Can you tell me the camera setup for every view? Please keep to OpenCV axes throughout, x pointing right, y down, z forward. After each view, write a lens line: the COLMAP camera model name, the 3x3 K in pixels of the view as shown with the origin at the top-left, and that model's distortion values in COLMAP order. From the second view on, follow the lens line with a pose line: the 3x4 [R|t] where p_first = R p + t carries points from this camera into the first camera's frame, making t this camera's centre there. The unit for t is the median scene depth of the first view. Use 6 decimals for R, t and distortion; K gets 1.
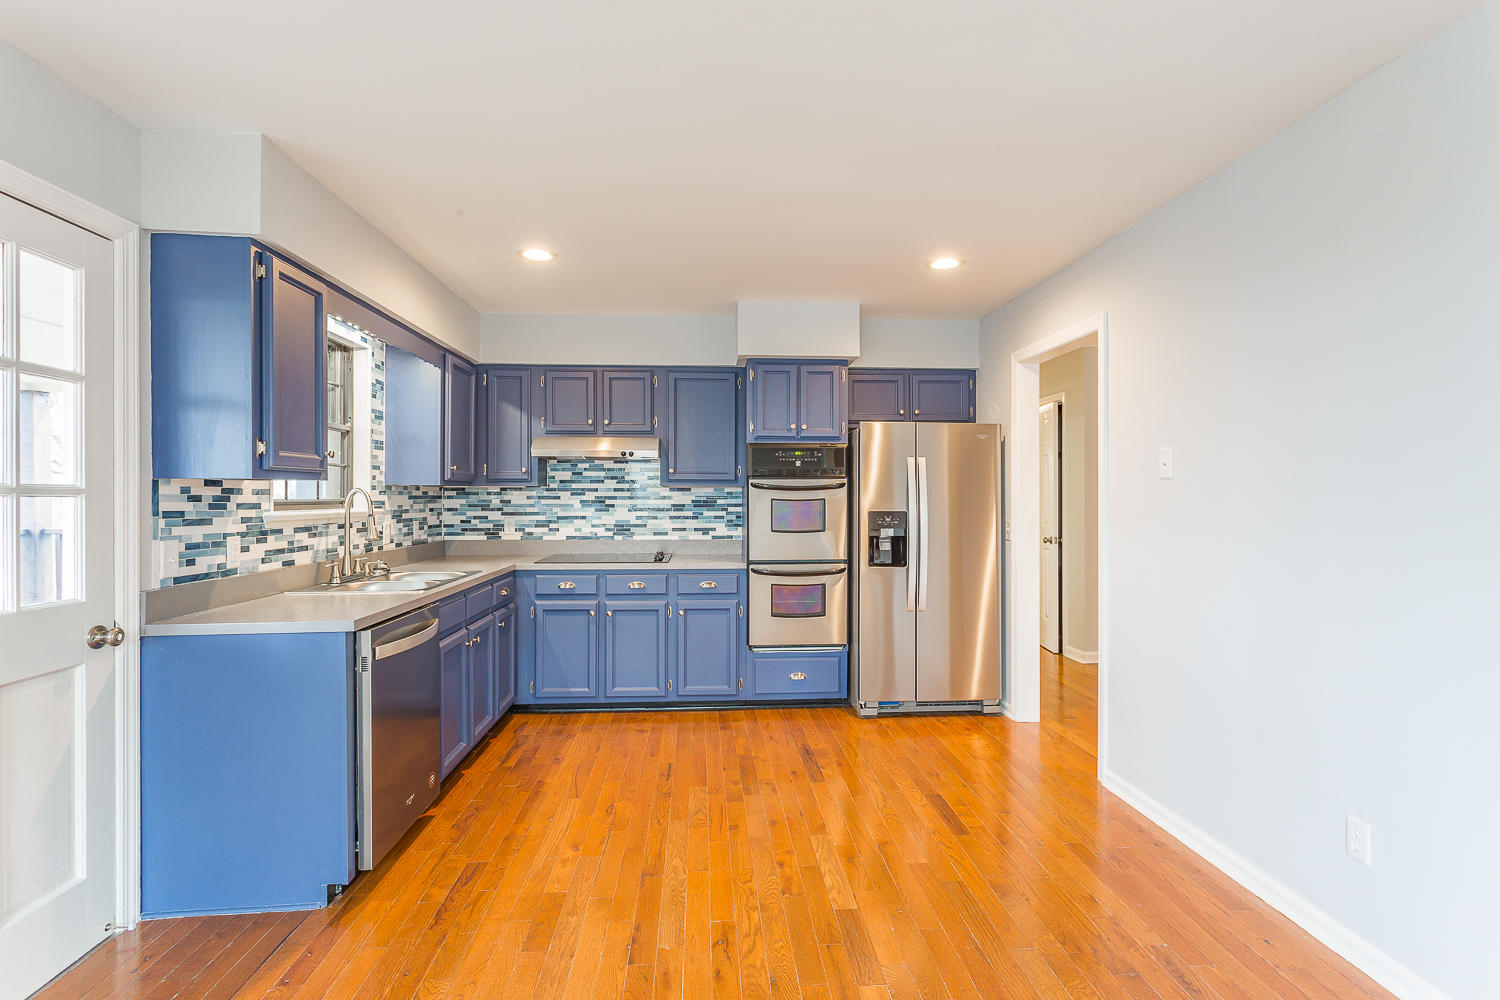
lens RADIAL K [[726.0, 0, 743.7], [0, 726.0, 497.0], [0, 0, 1]] dist [-0.001213, 0.000137]
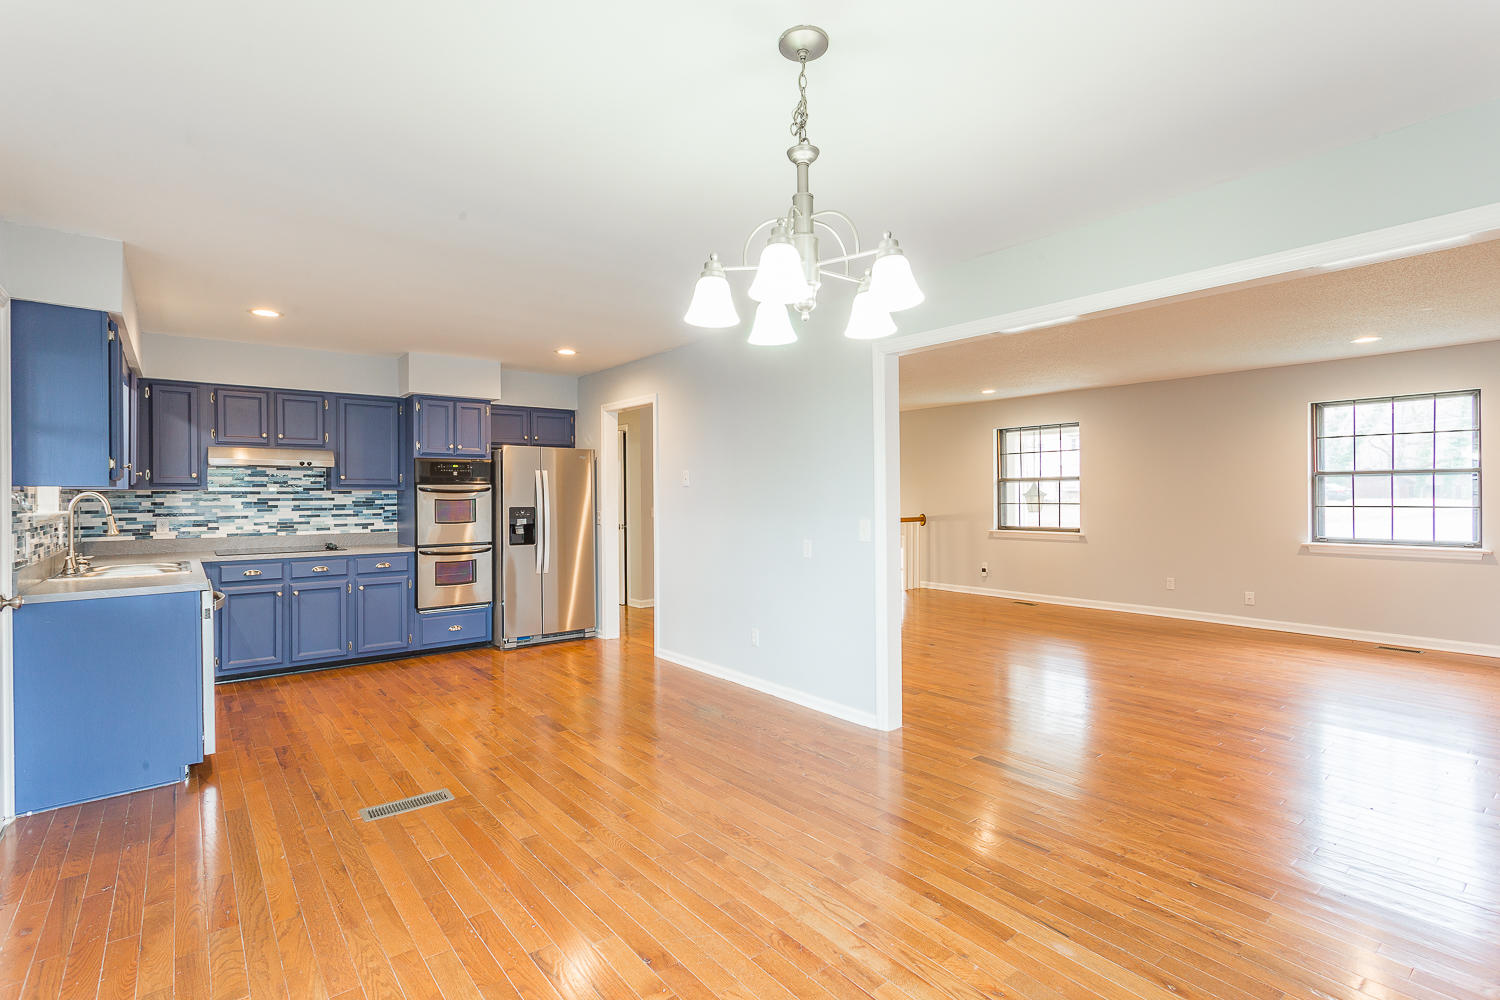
lens RADIAL K [[726.0, 0, 743.7], [0, 726.0, 497.0], [0, 0, 1]] dist [-0.001213, 0.000137]
pose [[0.826145, -0.006296, 0.563423, -0.243758], [0.006727, 0.999977, 0.001310, 0.000518], [-0.563418, 0.002708, 0.826168, -0.437690]]
